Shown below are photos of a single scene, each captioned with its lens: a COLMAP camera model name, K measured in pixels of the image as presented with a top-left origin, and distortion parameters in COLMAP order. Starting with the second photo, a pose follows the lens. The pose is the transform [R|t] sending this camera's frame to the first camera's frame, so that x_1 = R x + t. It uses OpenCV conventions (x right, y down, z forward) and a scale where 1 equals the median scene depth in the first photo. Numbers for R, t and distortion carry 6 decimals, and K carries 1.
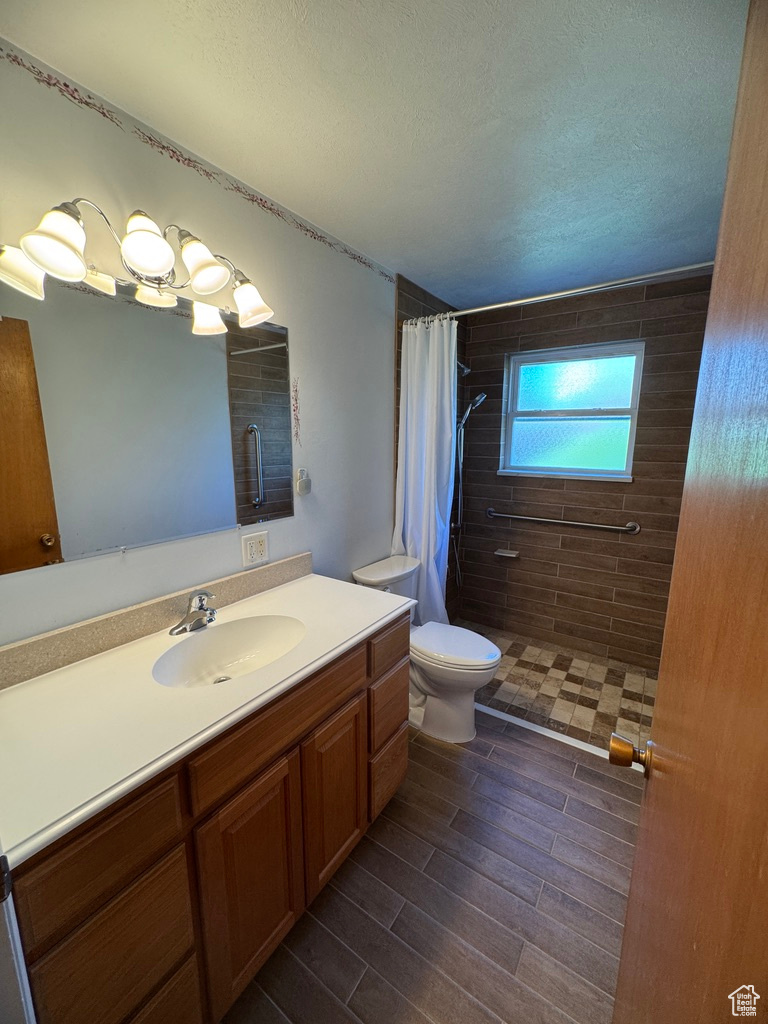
lens RADIAL K [[411.1, 0, 384.0], [0, 411.1, 512.0], [0, 0, 1]] dist [-0.006195, 0.002143]
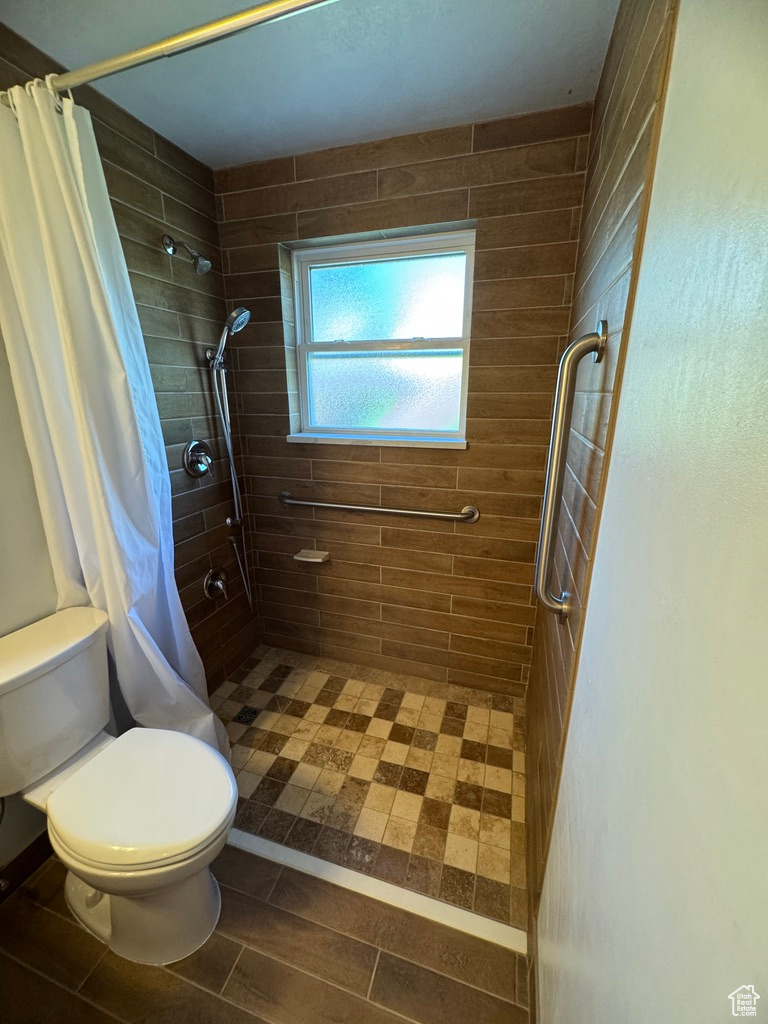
lens RADIAL K [[411.1, 0, 384.0], [0, 411.1, 512.0], [0, 0, 1]] dist [-0.006195, 0.002143]
pose [[0.958105, -0.084940, 0.273531, 0.266021], [0.054830, 0.991745, 0.115916, -0.053198], [-0.281119, -0.096062, 0.954853, 0.359451]]
